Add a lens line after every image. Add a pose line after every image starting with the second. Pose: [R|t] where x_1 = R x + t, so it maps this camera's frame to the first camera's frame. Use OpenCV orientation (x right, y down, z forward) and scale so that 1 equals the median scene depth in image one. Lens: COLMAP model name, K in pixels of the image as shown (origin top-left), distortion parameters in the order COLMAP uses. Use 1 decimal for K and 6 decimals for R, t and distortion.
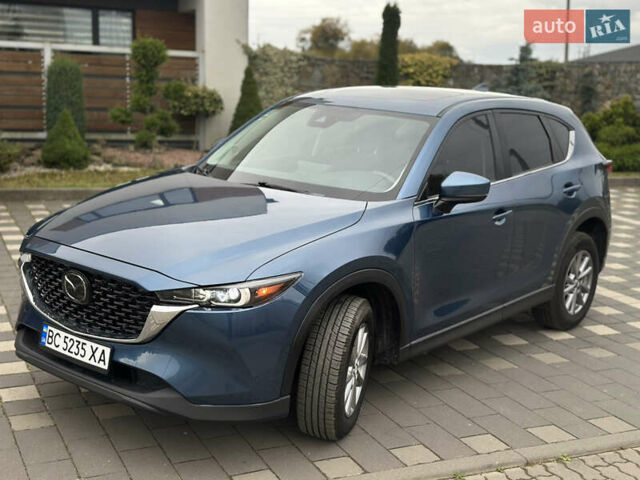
lens RADIAL K [[887.4, 0, 318.6], [0, 887.4, 244.8], [0, 0, 1]] dist [0.139661, 0.000000]
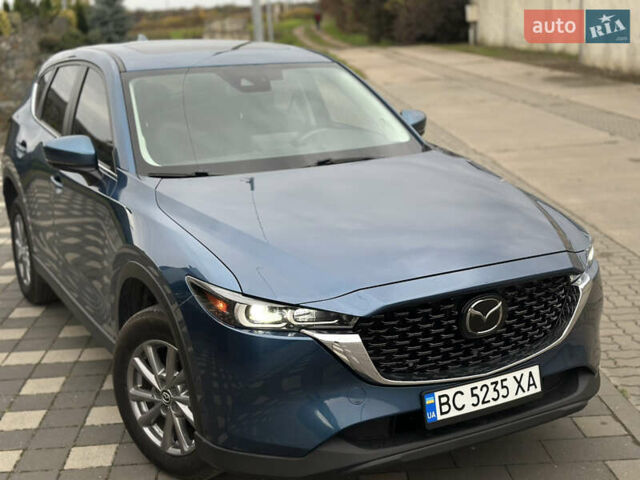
lens RADIAL K [[887.4, 0, 316.9], [0, 887.4, 238.5], [0, 0, 1]] dist [0.139661, 0.000000]
pose [[0.367959, -0.280535, 0.886513, -0.976584], [0.239378, 0.949847, 0.201220, -0.201654], [-0.898501, 0.138171, 0.416659, 0.807482]]
